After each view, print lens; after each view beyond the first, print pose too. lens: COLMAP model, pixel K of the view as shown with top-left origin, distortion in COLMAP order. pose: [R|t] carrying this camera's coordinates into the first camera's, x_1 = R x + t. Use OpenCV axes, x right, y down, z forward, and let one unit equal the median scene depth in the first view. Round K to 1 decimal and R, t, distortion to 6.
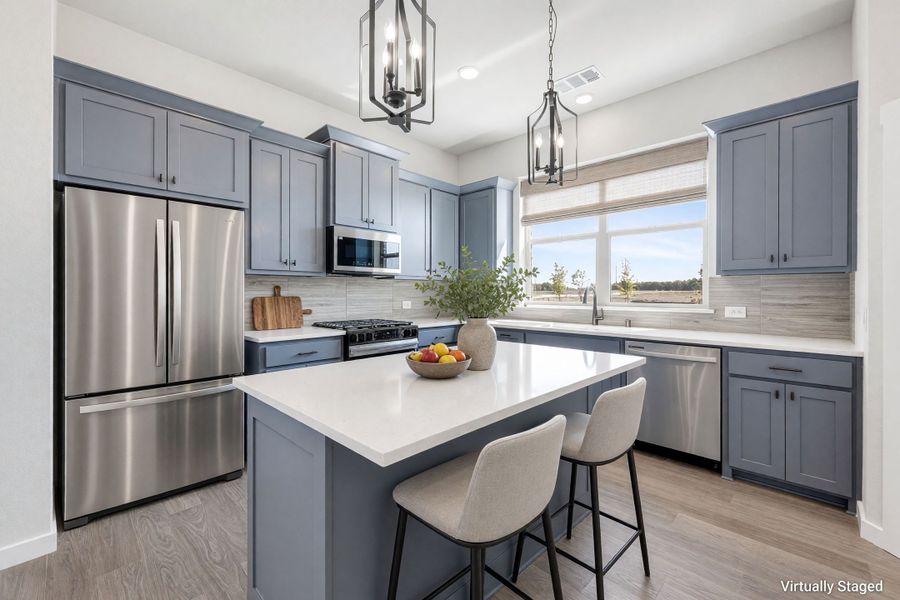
lens RADIAL K [[377.8, 0, 450.3], [0, 377.8, 292.9], [0, 0, 1]] dist [0.000651, 0.000026]
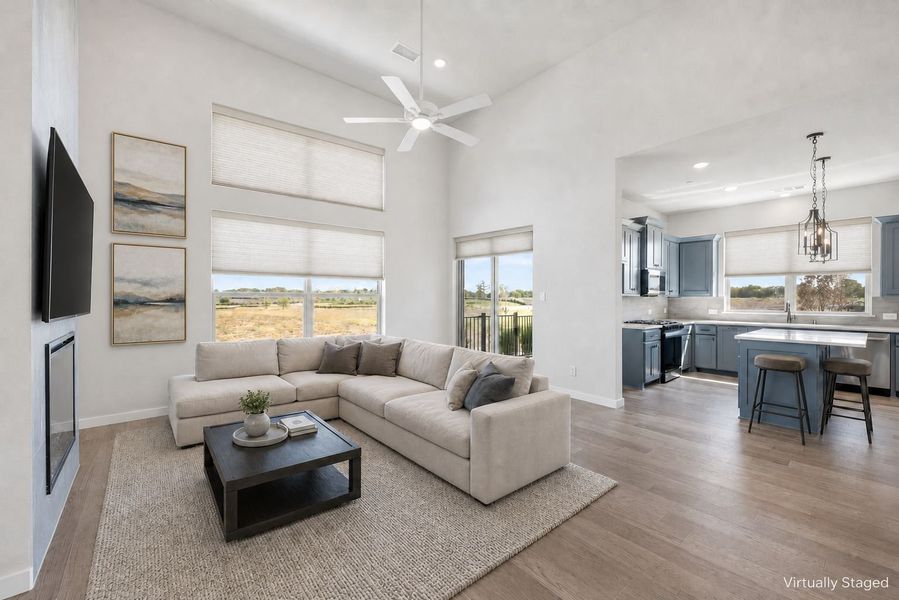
lens RADIAL K [[363.0, 0, 455.0], [0, 363.0, 299.6], [0, 0, 1]] dist [-0.000340, -0.000039]
pose [[0.996555, 0.000758, -0.082926, -1.116040], [-0.000728, 1.000000, 0.000398, -0.027539], [0.082926, -0.000336, 0.996556, -0.868167]]
